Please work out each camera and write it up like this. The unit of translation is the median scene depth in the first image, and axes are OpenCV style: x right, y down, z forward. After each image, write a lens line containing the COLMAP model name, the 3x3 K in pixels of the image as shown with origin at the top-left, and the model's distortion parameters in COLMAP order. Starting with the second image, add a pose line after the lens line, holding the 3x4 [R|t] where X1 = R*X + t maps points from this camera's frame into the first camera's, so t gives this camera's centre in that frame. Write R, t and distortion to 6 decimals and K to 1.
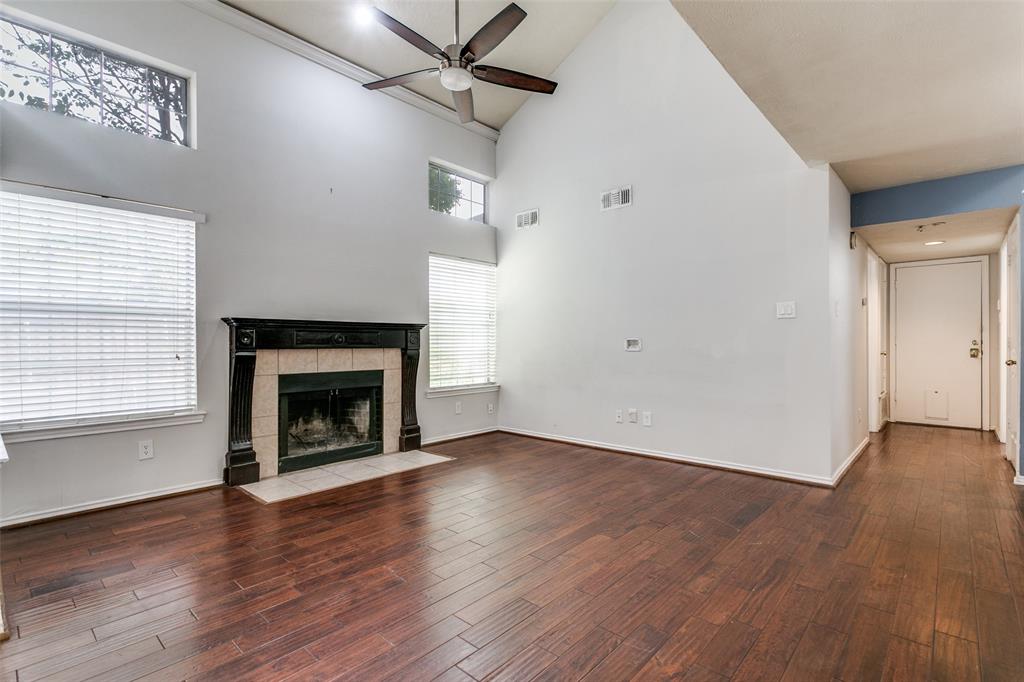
lens RADIAL K [[477.3, 0, 517.9], [0, 477.3, 337.7], [0, 0, 1]] dist [0.000078, 0.004210]
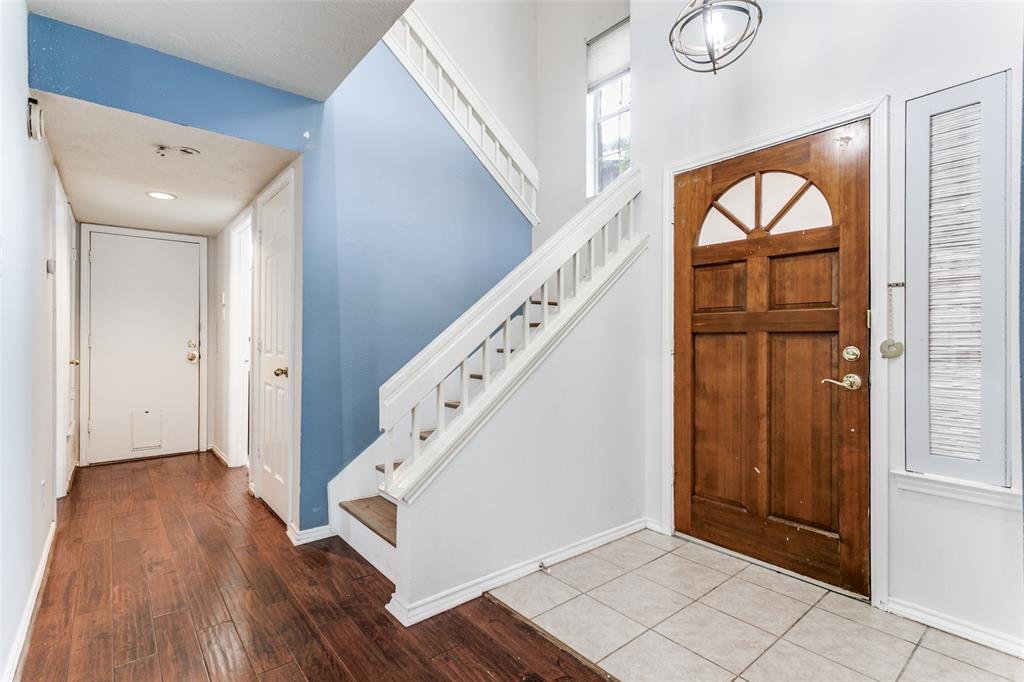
lens RADIAL K [[484.7, 0, 512.0], [0, 484.7, 341.0], [0, 0, 1]] dist [0.000616, 0.000527]
pose [[0.141998, 0.001667, 0.989866, 0.301582], [-0.007137, 0.999974, -0.000660, 0.002591], [-0.989841, -0.006971, 0.142006, 0.470157]]
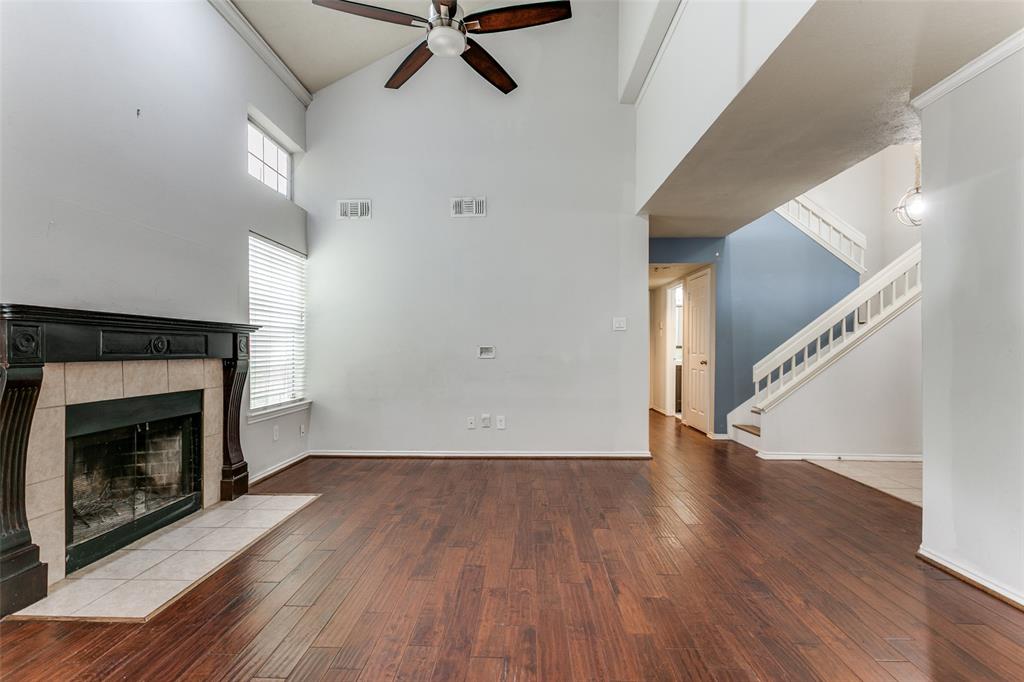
lens RADIAL K [[477.4, 0, 511.8], [0, 477.4, 350.0], [0, 0, 1]] dist [0.003988, 0.000819]
pose [[0.772441, -0.000943, 0.635085, -0.374982], [-0.004690, 0.999963, 0.007189, 0.002293], [-0.635069, -0.008531, 0.772409, 0.168159]]
